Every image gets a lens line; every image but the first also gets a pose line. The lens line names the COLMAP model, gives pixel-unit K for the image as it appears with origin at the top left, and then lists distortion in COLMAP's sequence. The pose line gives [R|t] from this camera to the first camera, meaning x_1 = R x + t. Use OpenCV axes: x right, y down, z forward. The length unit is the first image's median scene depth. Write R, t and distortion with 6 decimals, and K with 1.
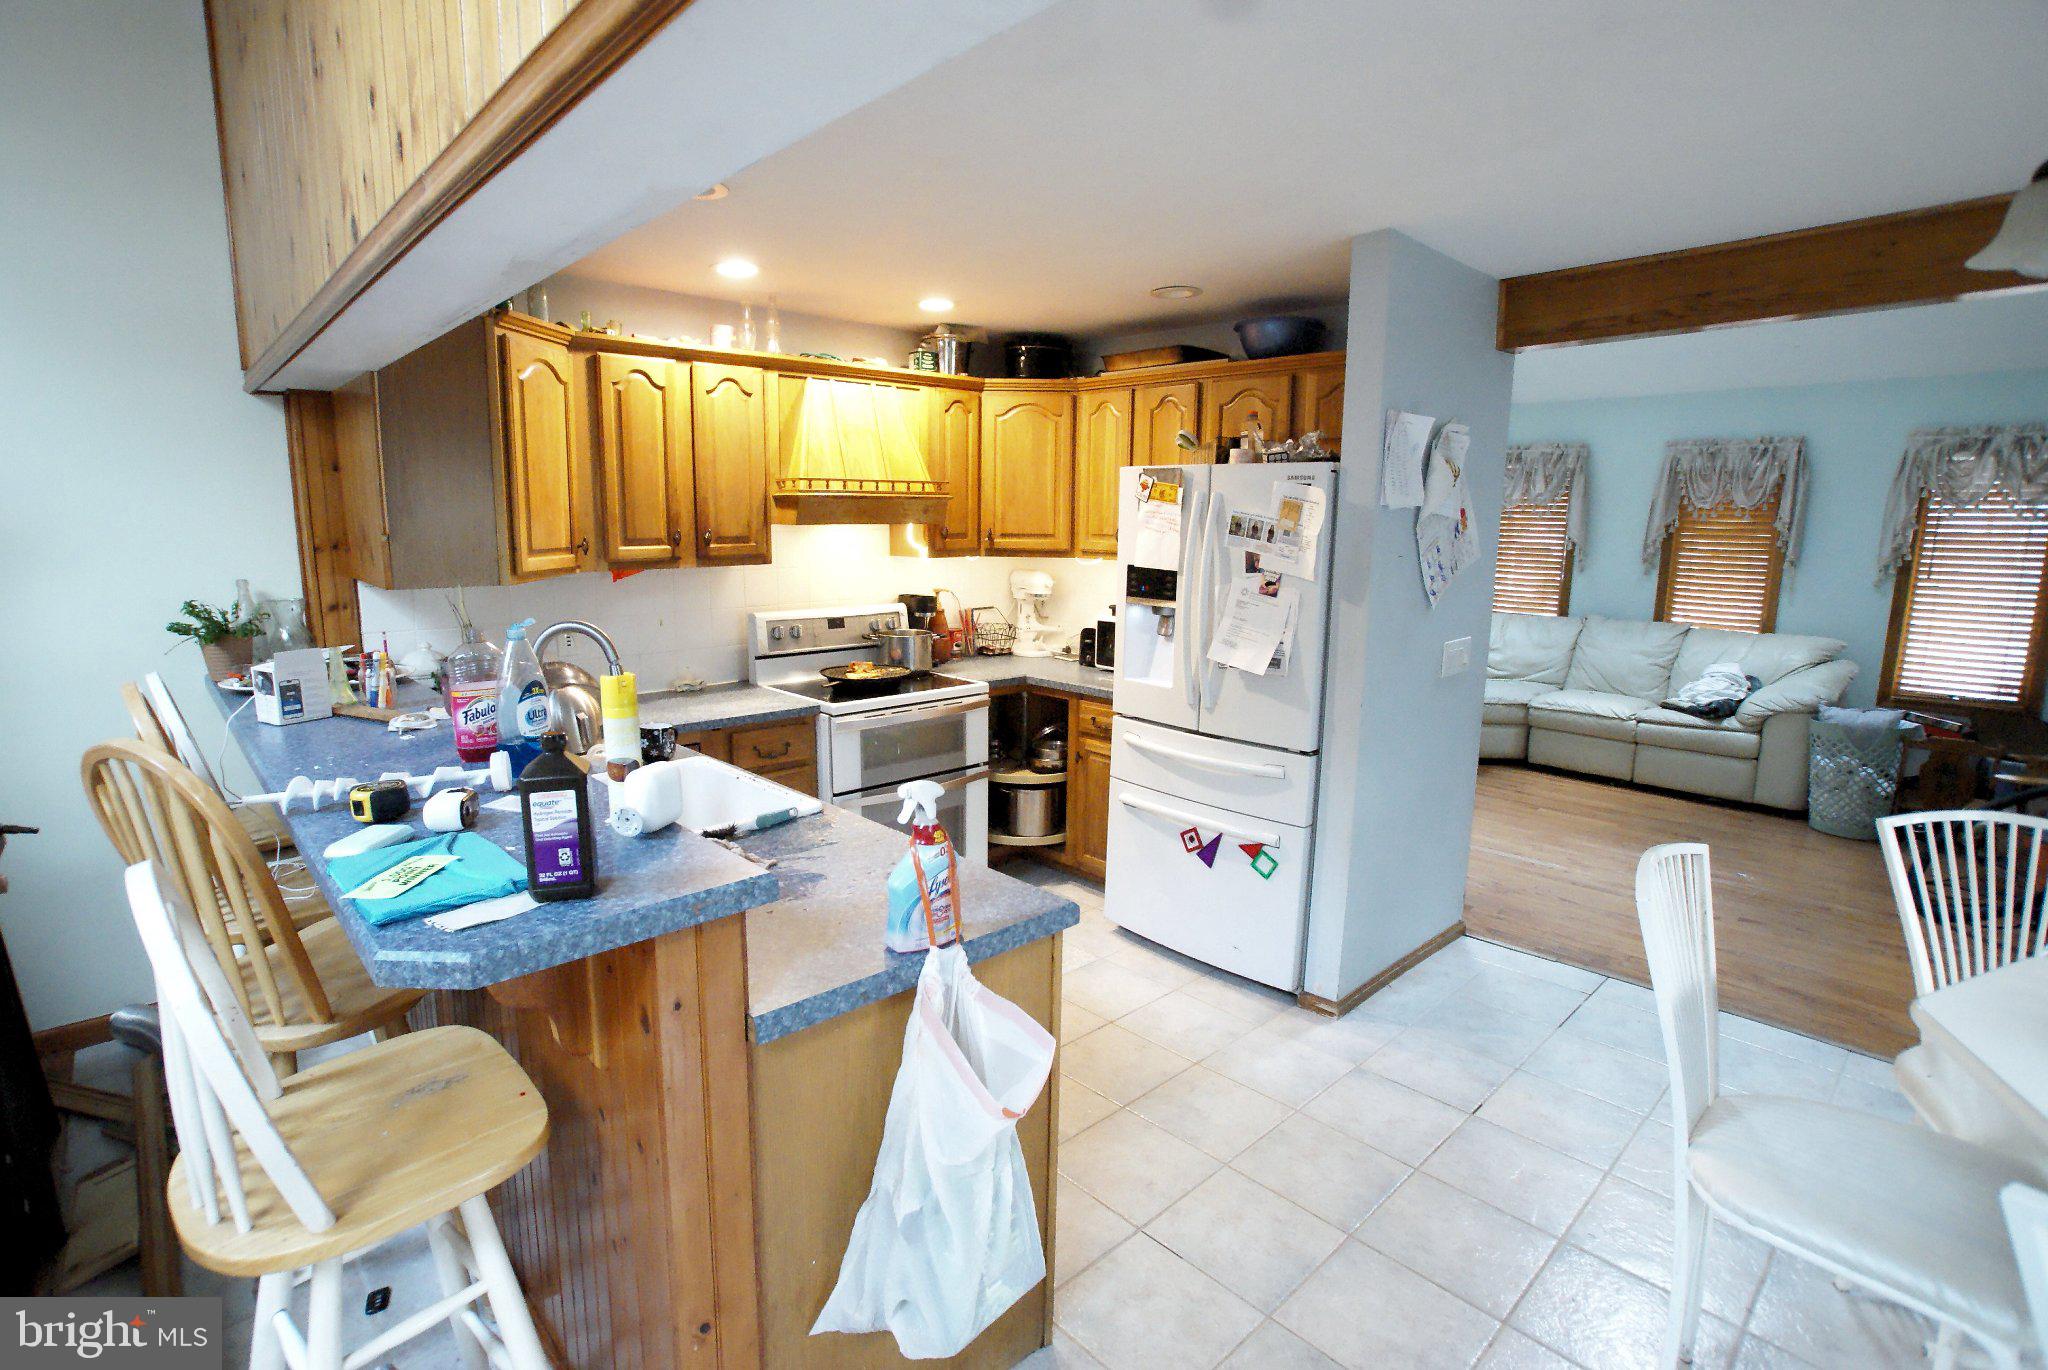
lens RADIAL K [[983.3, 0, 1033.6], [0, 983.3, 679.6], [0, 0, 1]] dist [-0.018880, 0.005869]
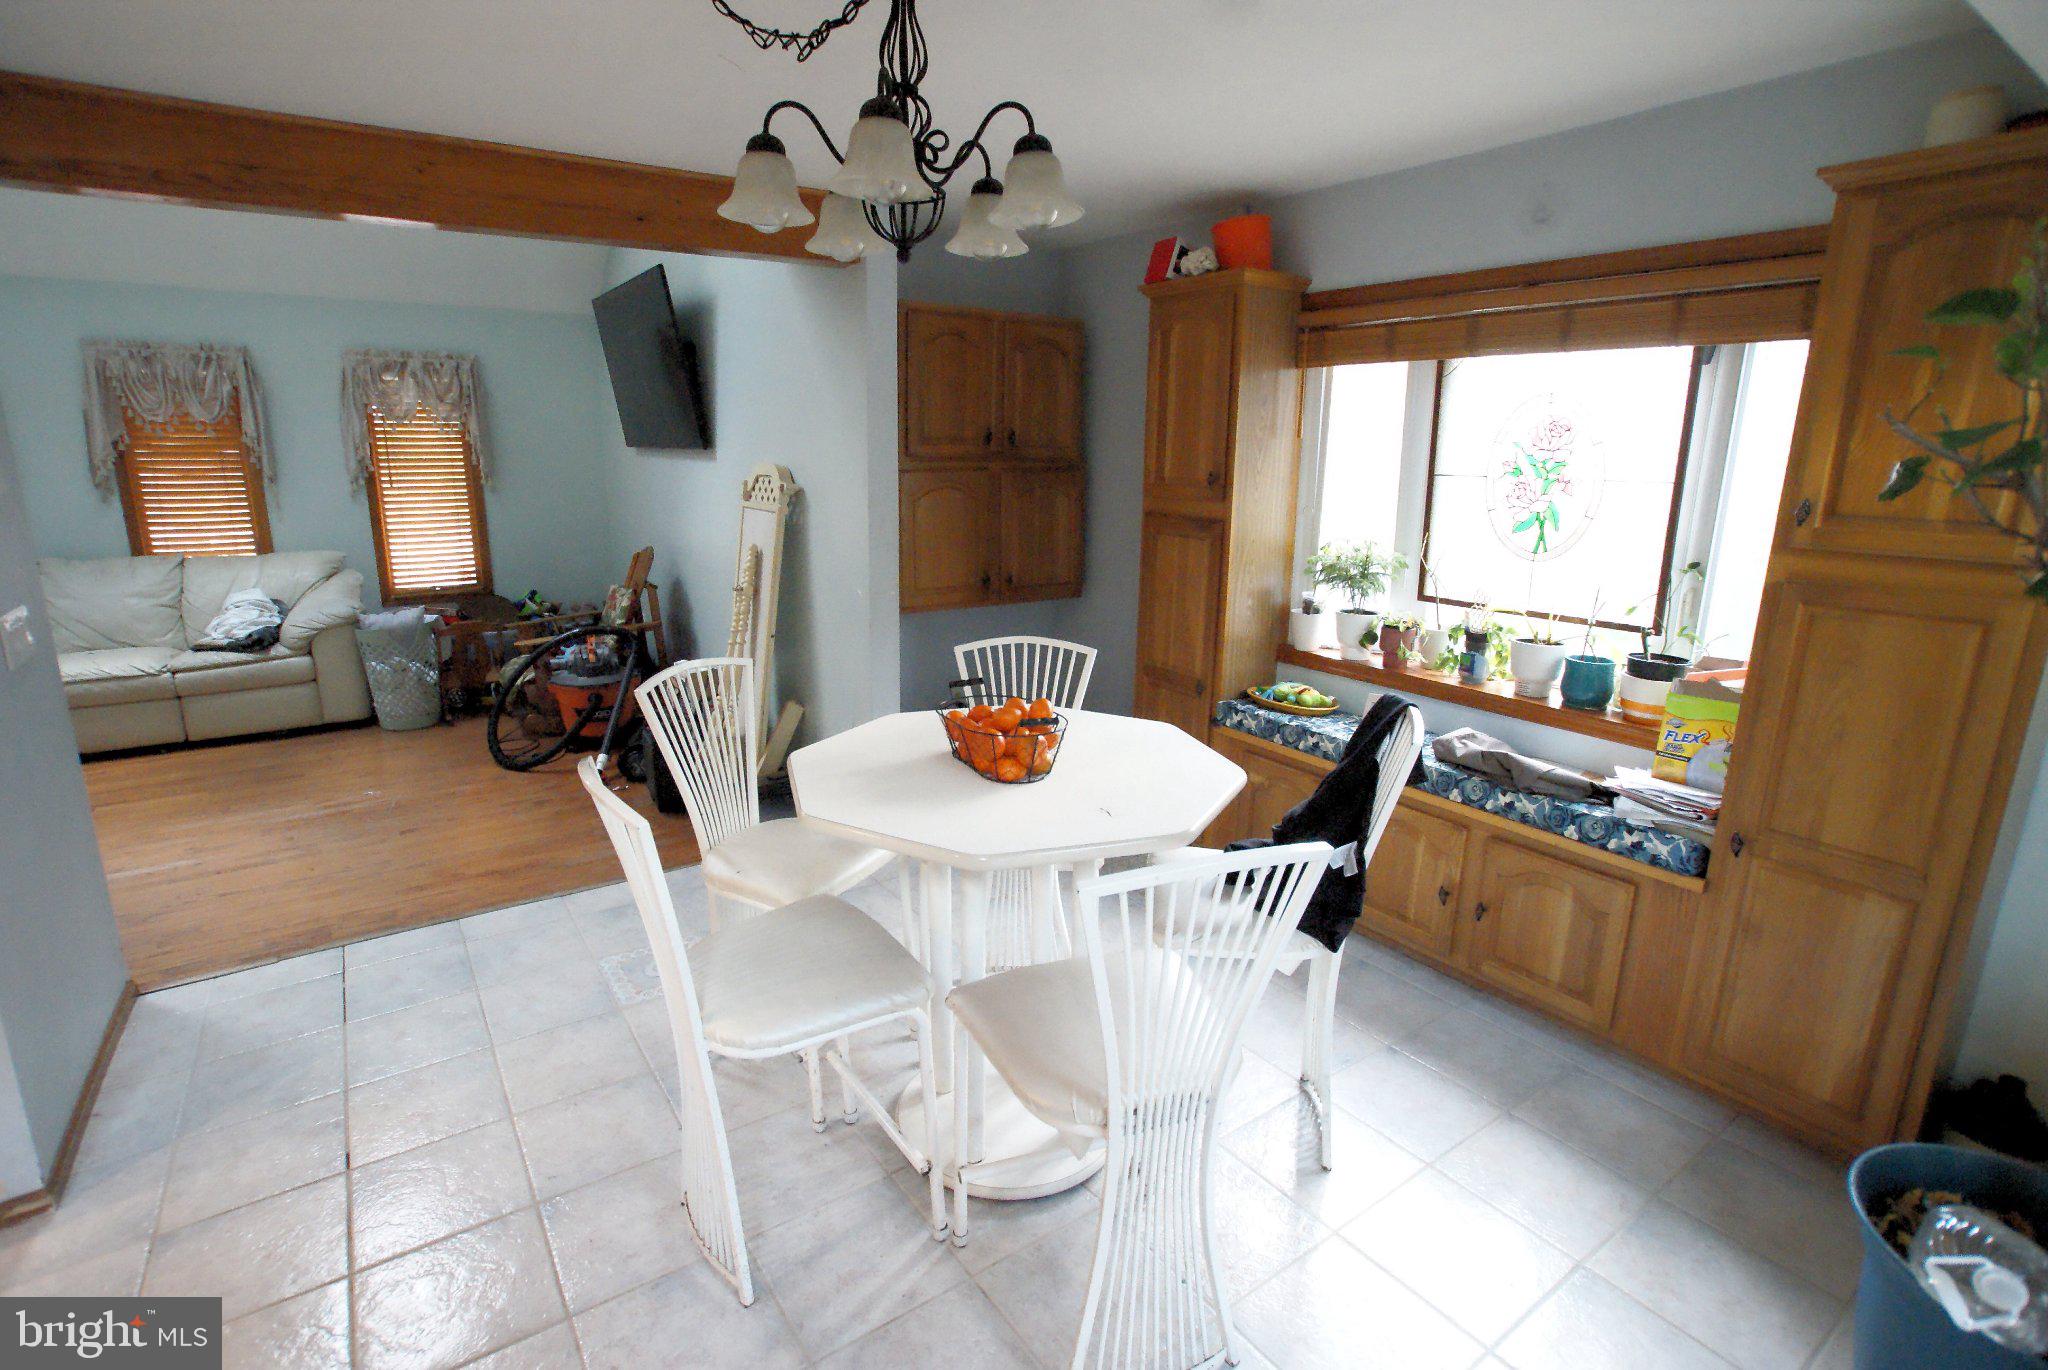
lens RADIAL K [[983.3, 0, 972.1], [0, 983.3, 657.1], [0, 0, 1]] dist [-0.018880, 0.005869]
pose [[0.168547, -0.216157, 0.961700, -0.083433], [0.159131, 0.968827, 0.189870, -0.021716], [-0.972764, 0.121034, 0.197691, 0.154280]]
